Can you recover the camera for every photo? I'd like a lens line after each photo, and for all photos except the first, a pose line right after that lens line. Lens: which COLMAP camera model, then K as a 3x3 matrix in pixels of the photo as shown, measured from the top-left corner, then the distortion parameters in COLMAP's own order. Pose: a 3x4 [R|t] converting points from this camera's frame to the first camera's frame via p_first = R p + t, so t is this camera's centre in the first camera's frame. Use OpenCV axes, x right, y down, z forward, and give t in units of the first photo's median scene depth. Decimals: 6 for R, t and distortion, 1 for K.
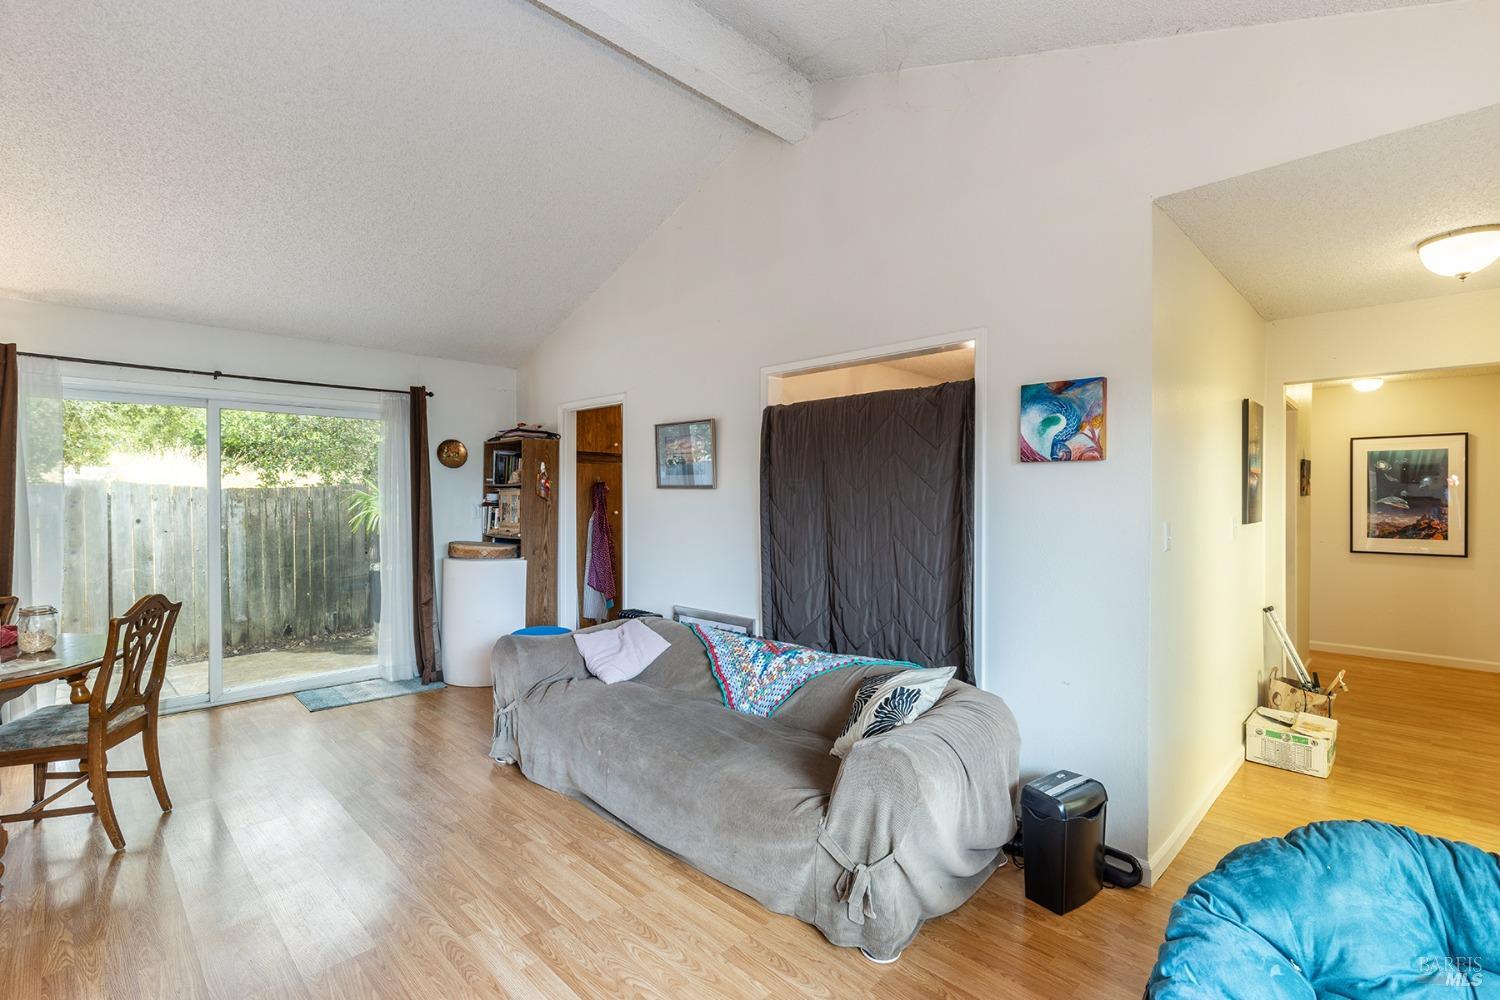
lens RADIAL K [[682.8, 0, 754.7], [0, 682.8, 498.3], [0, 0, 1]] dist [0.004553, -0.000666]
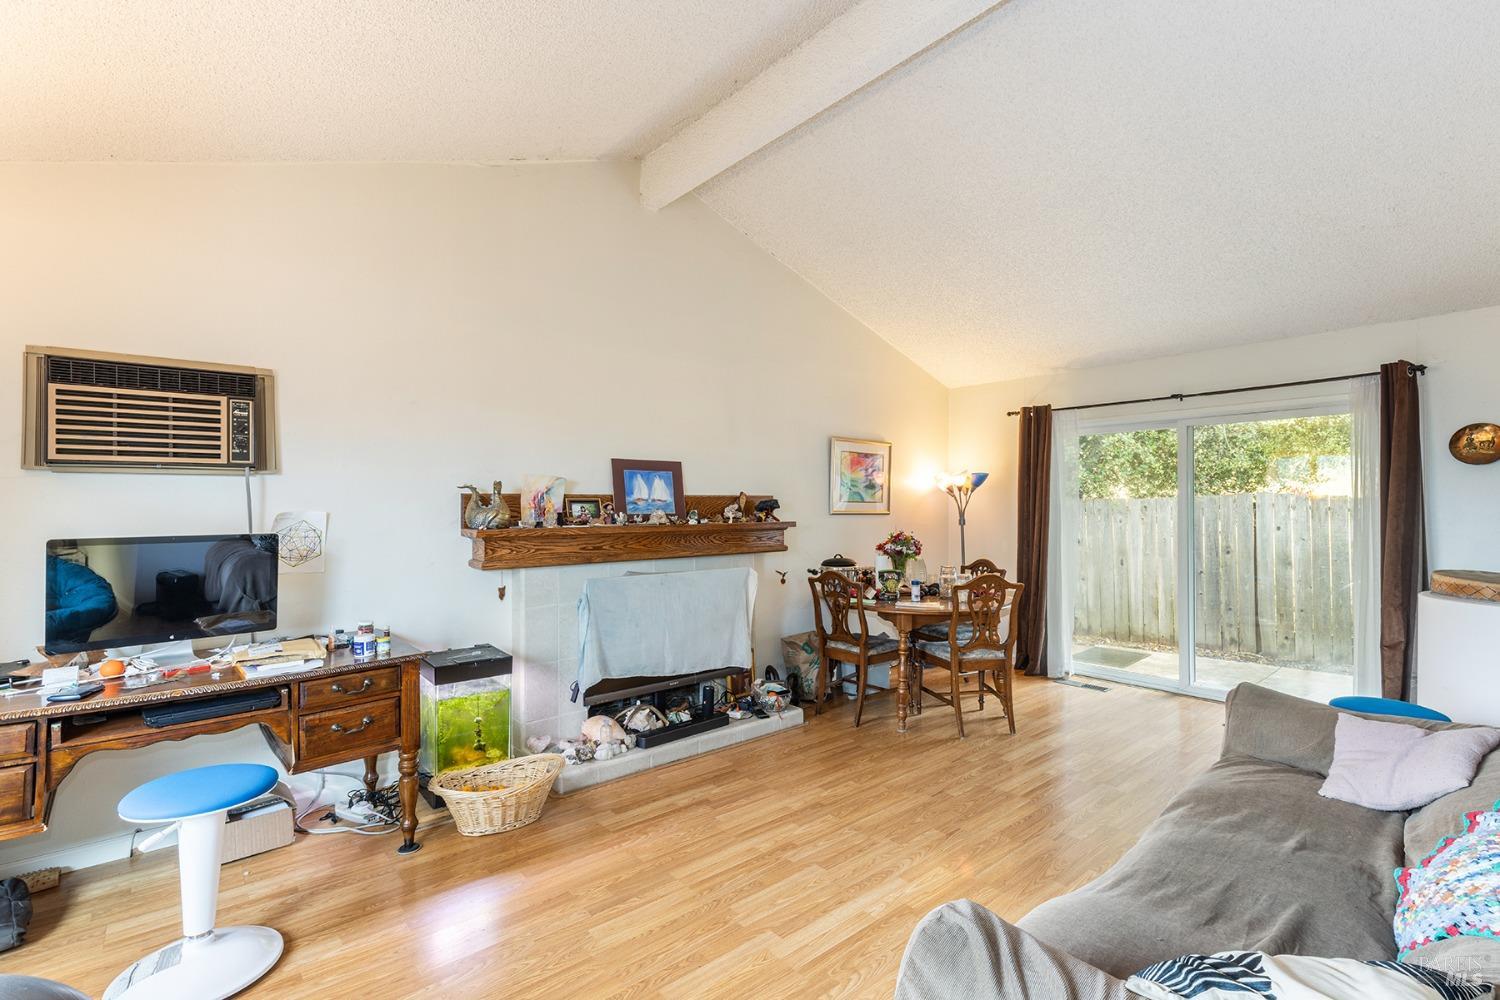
lens RADIAL K [[682.8, 0, 749.9], [0, 682.8, 506.1], [0, 0, 1]] dist [0.004553, -0.000666]
pose [[-0.078869, 0.000271, -0.996885, 0.322266], [0.002174, 0.999998, 0.000100, -0.004701], [0.996883, -0.002159, -0.078870, 0.339183]]
